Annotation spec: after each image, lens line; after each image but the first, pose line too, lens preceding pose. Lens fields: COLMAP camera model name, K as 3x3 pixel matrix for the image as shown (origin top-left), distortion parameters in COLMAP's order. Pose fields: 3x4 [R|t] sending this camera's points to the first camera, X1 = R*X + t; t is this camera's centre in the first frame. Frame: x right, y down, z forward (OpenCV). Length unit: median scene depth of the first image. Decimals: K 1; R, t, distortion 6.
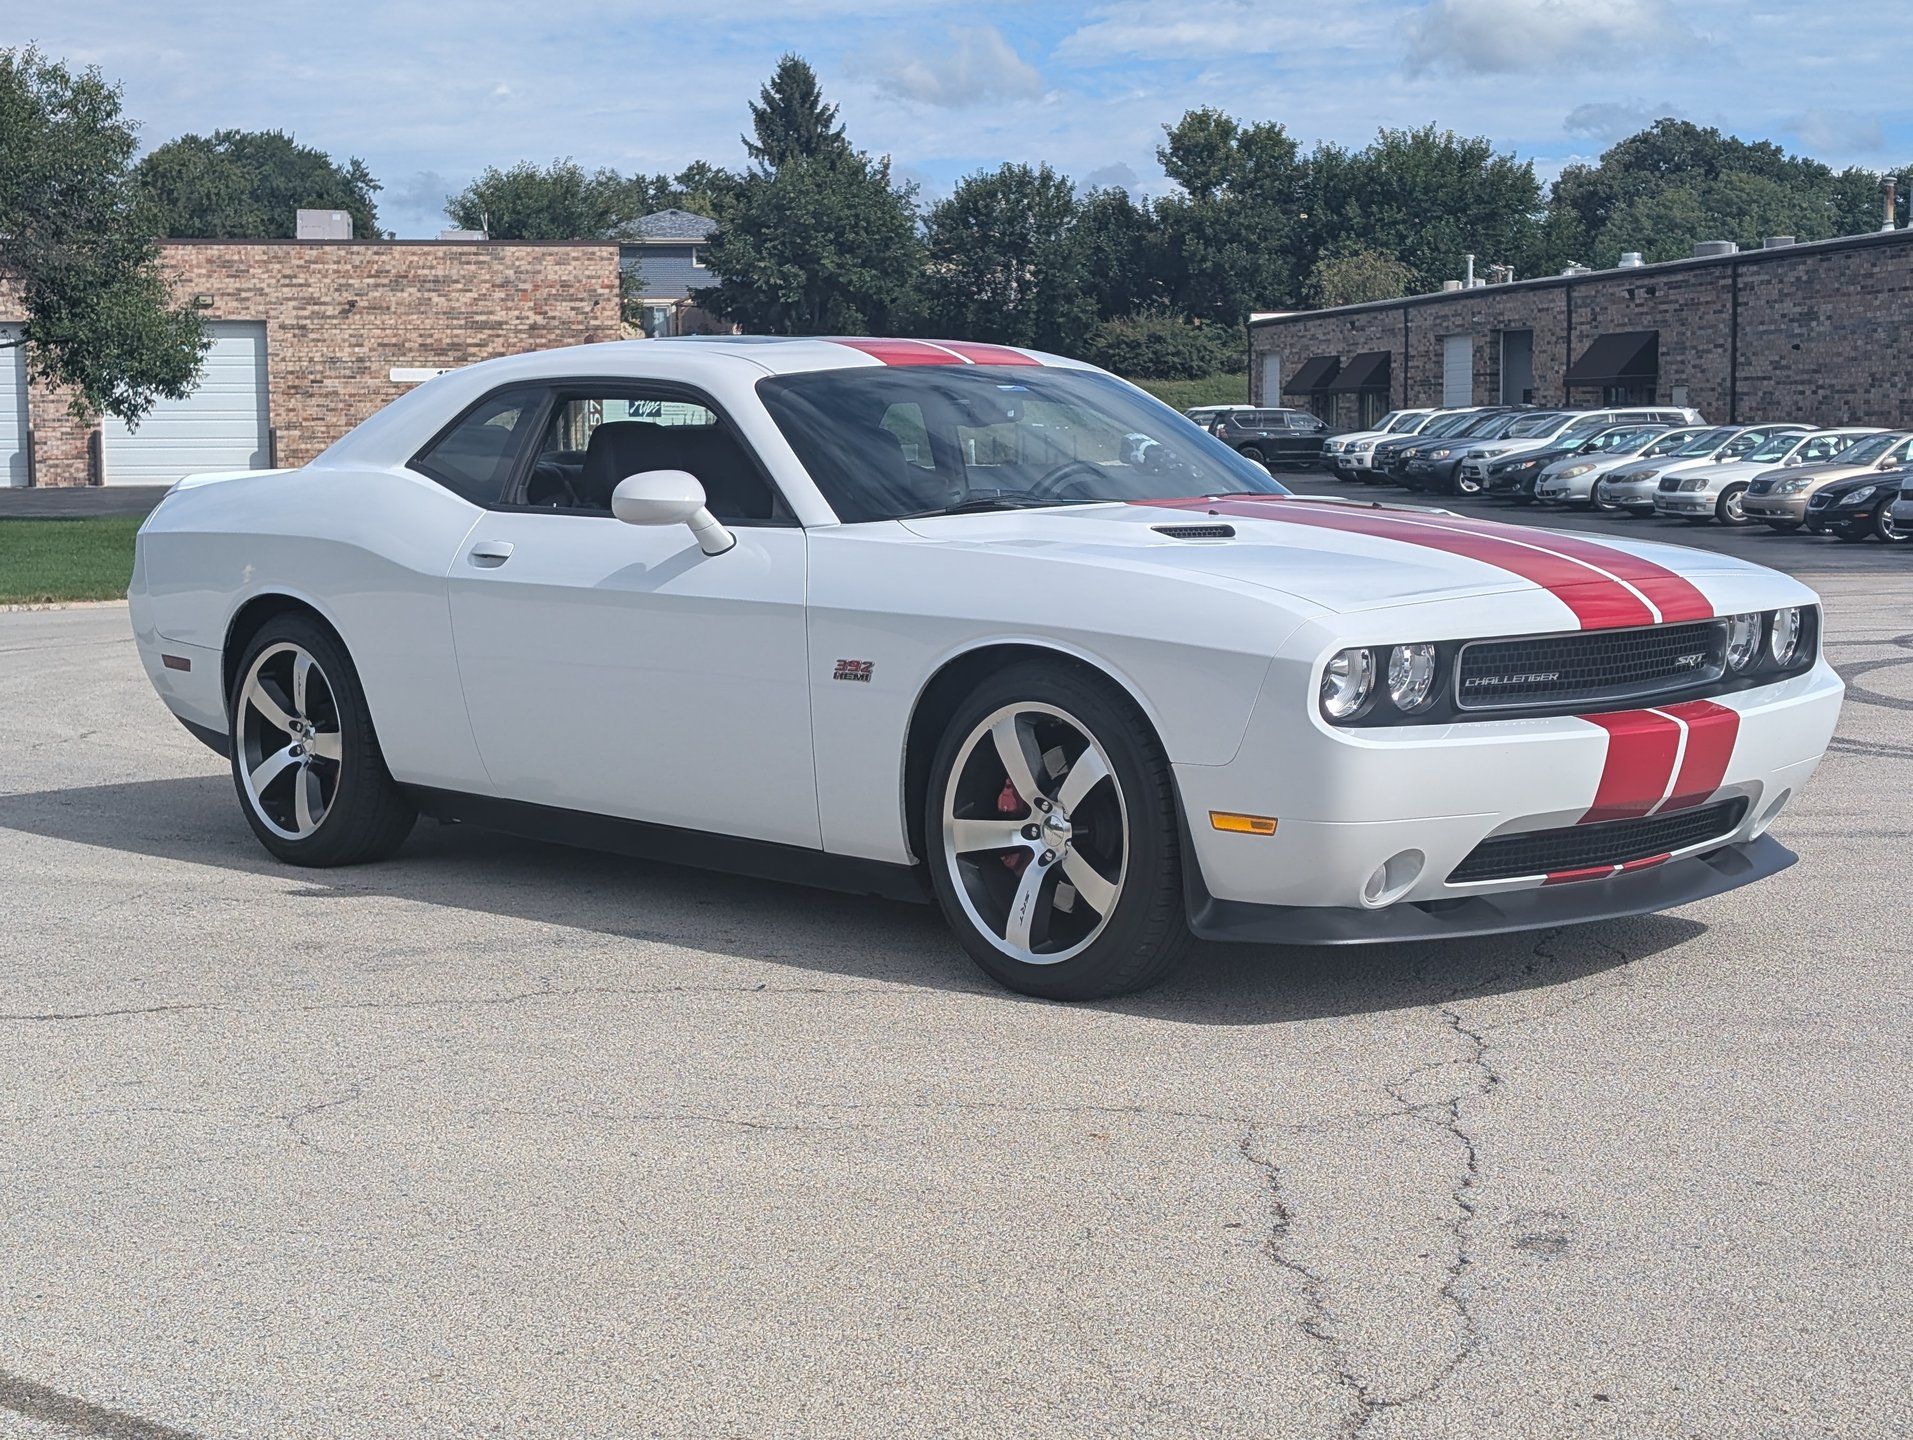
lens RADIAL K [[3085.0, 0, 956.5], [0, 3085.0, 720.0], [0, 0, 1]] dist [0.257769, -1.188455]
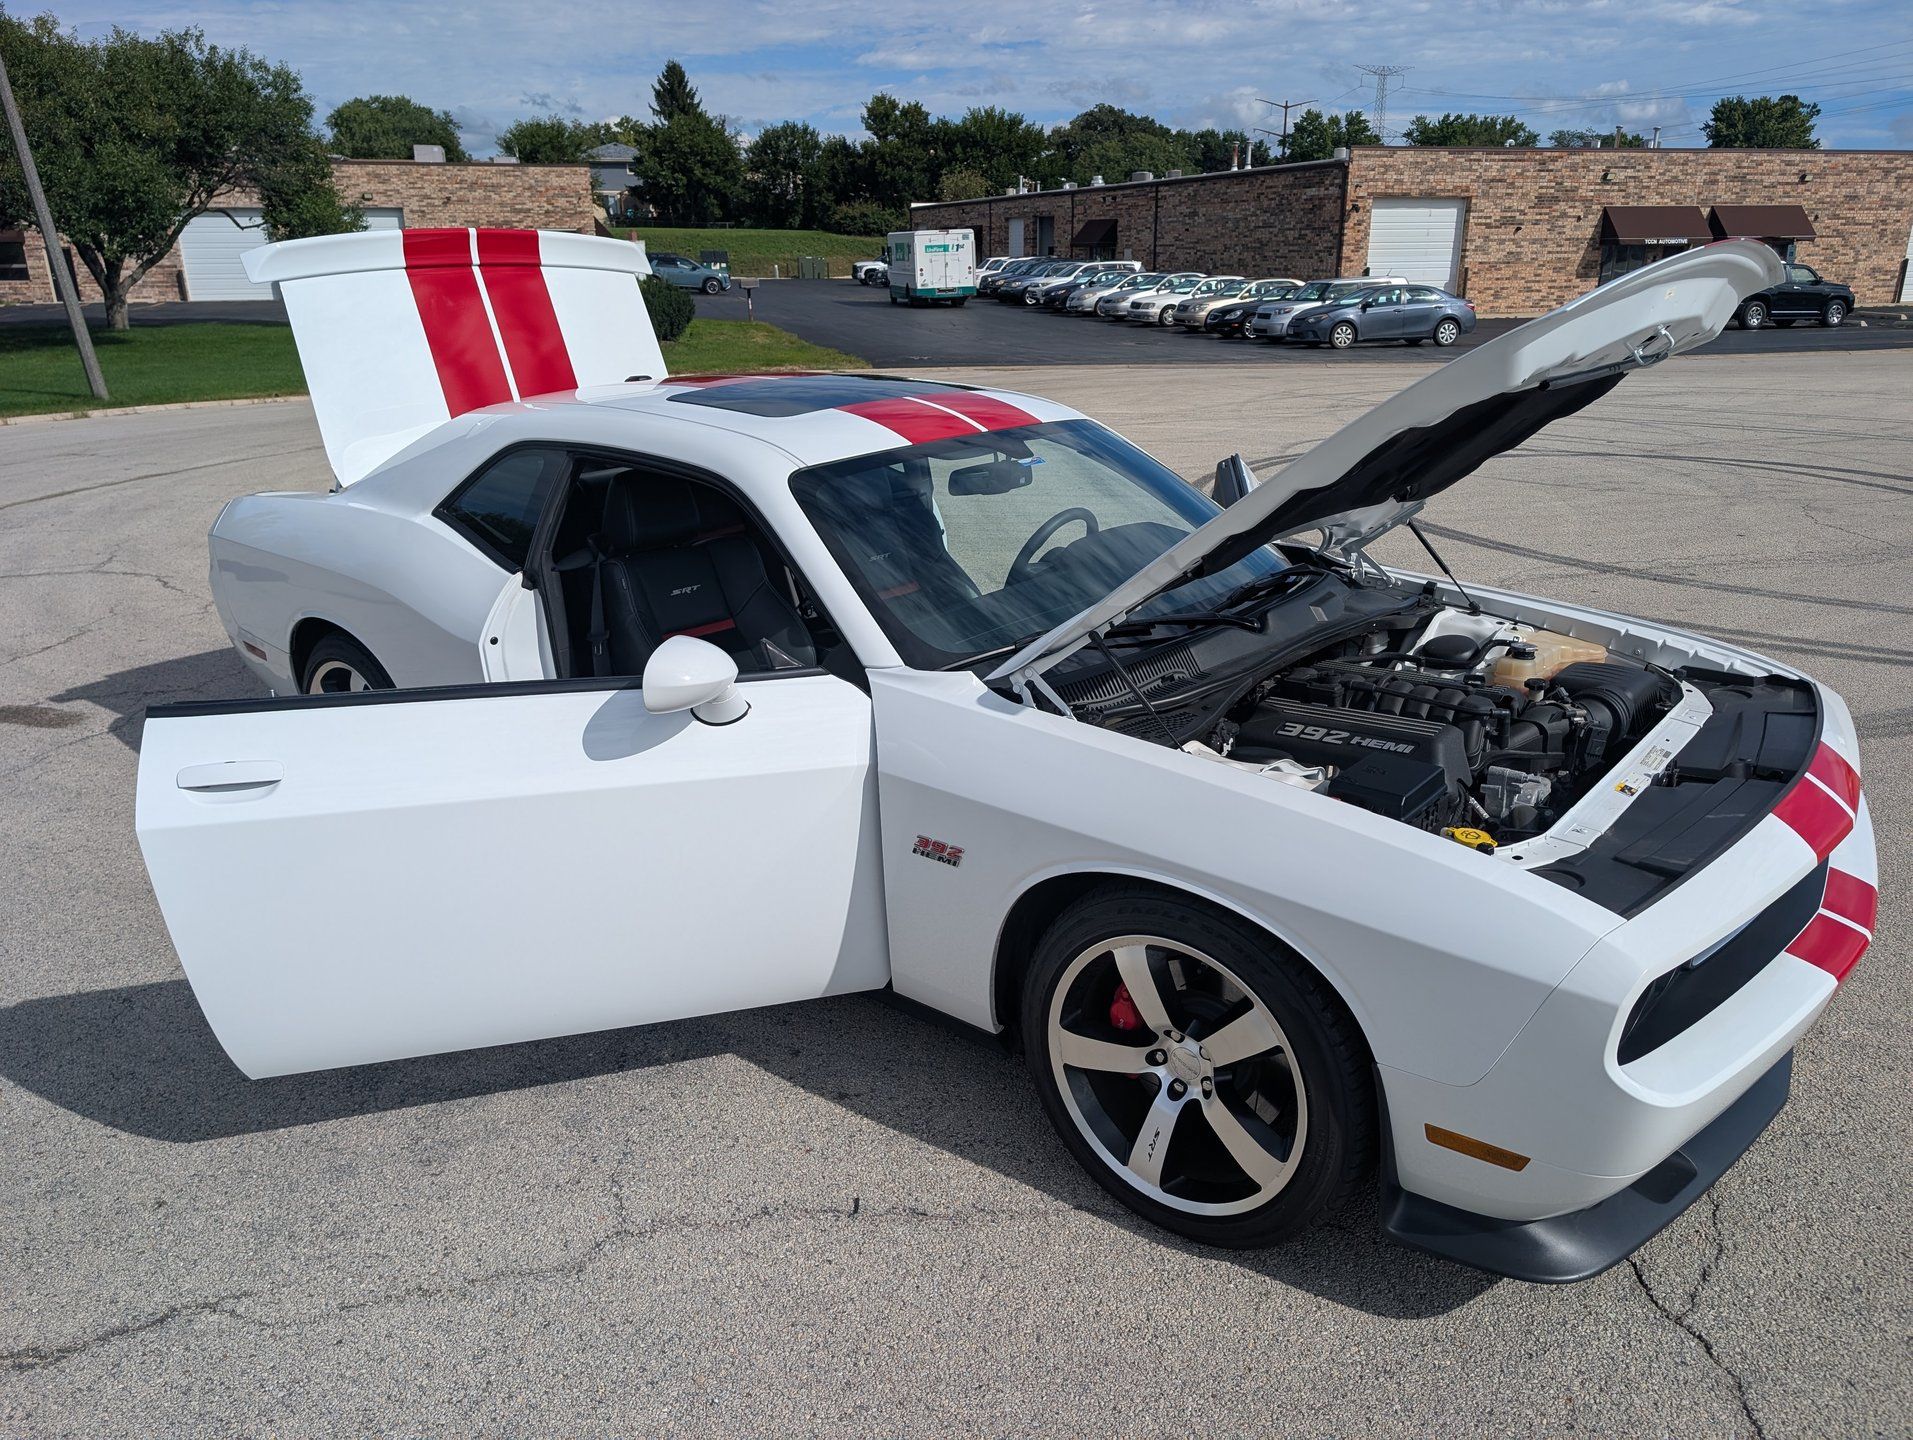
lens RADIAL K [[1390.9, 0, 964.6], [0, 1390.9, 725.0], [0, 0, 1]] dist [0.014727, -0.006113]
pose [[0.990340, -0.041150, 0.132412, -0.012048], [0.009496, 0.972833, 0.231313, -0.022693], [-0.138333, -0.227821, 0.963827, 0.094627]]
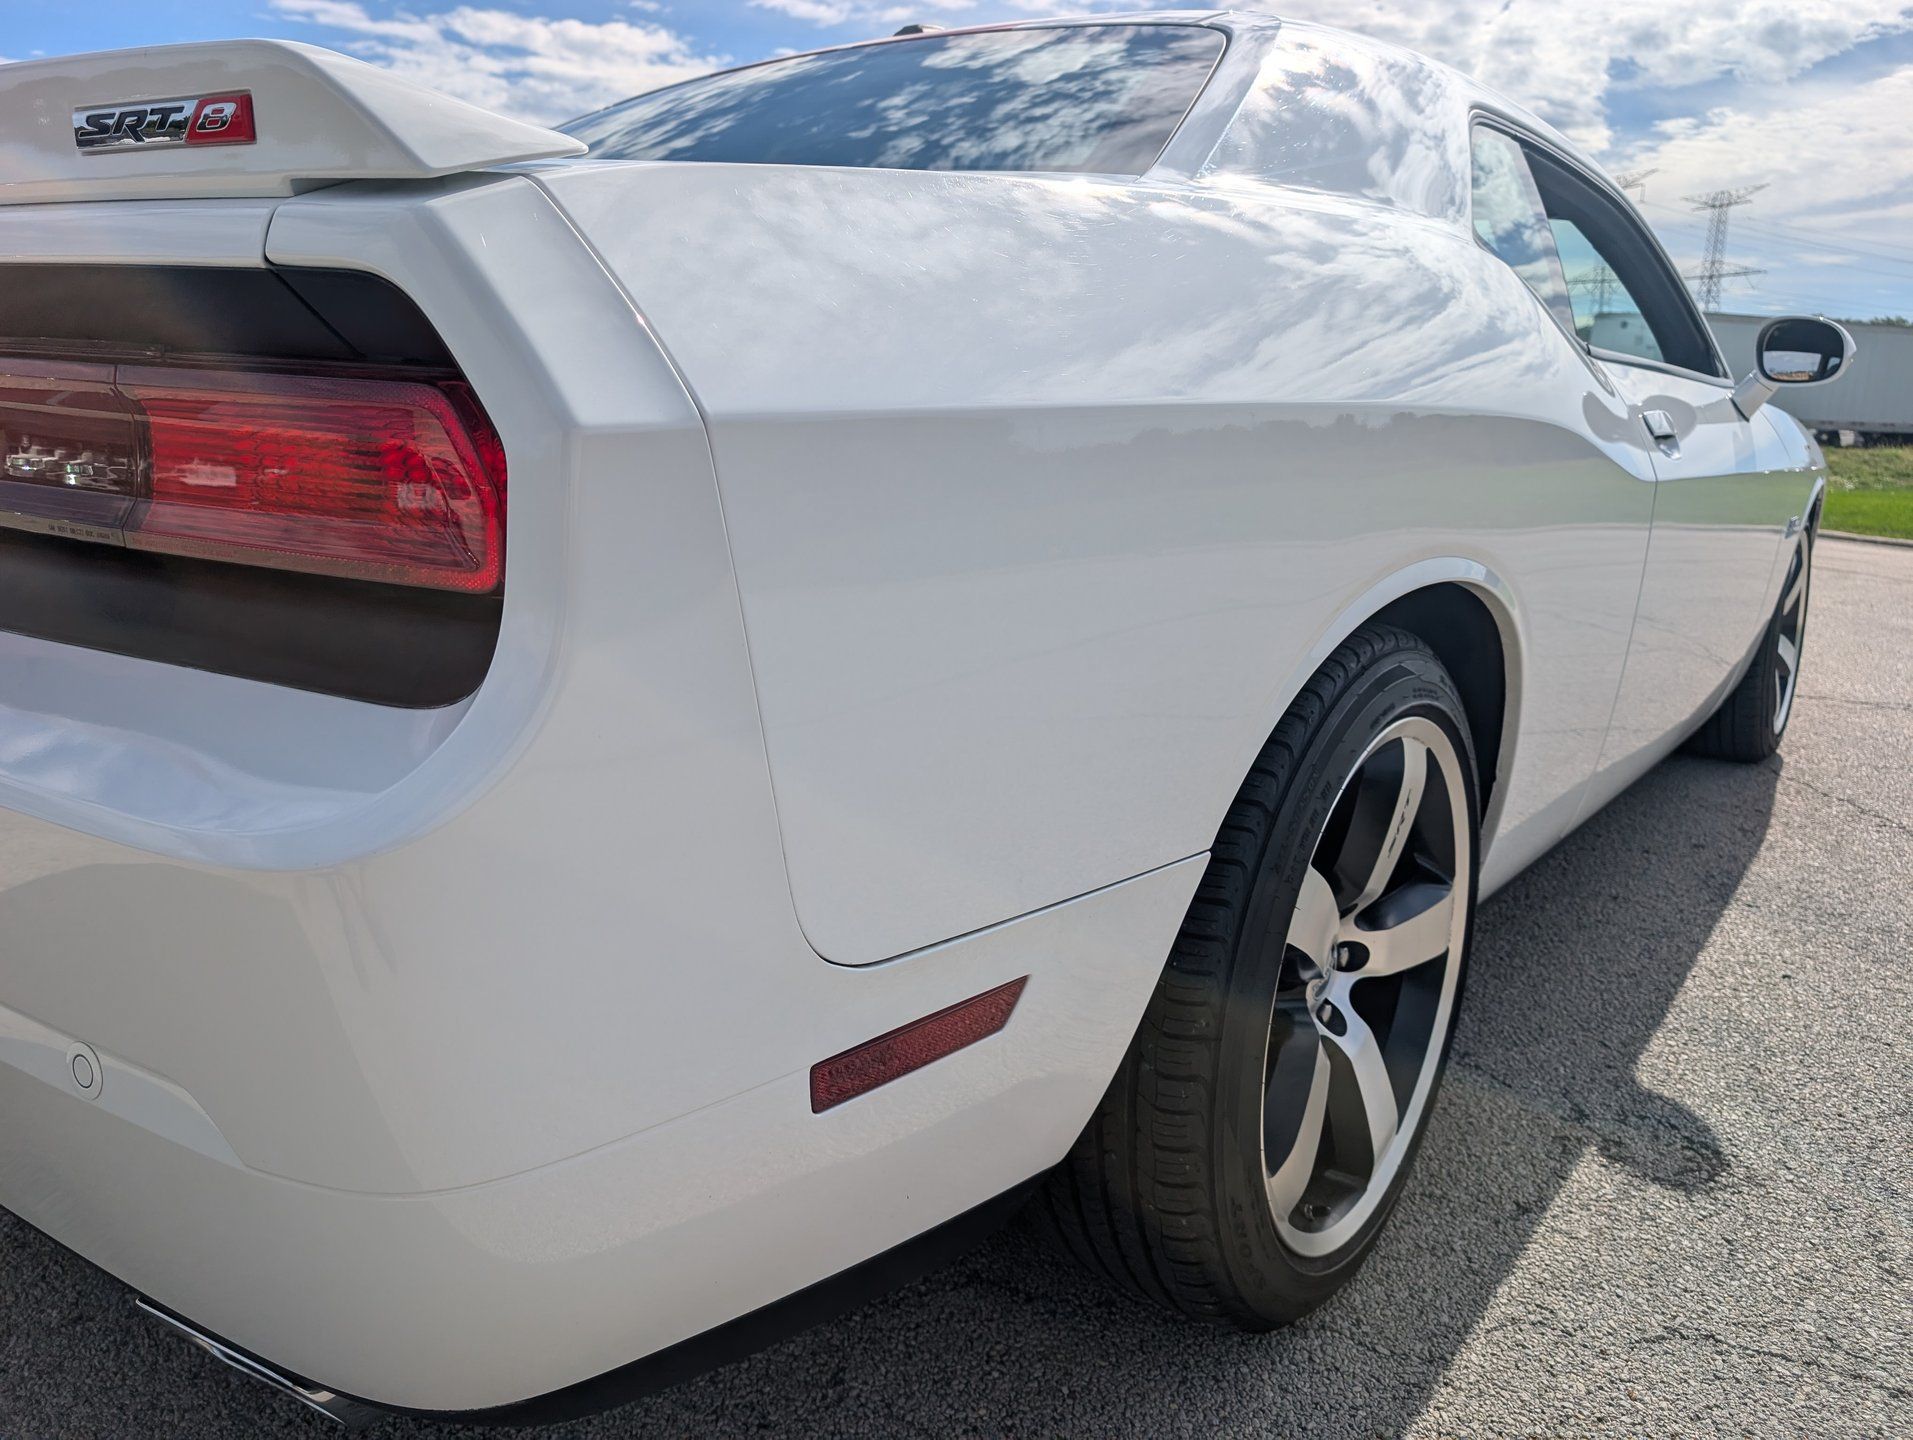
lens RADIAL K [[1379.5, 0, 944.8], [0, 1379.5, 736.4], [0, 0, 1]] dist [0.000401, 0.000086]
pose [[-0.168659, -0.230166, 0.958425, -0.069339], [0.068861, 0.967227, 0.244398, -0.012607], [-0.983266, 0.107218, -0.147283, 0.209877]]
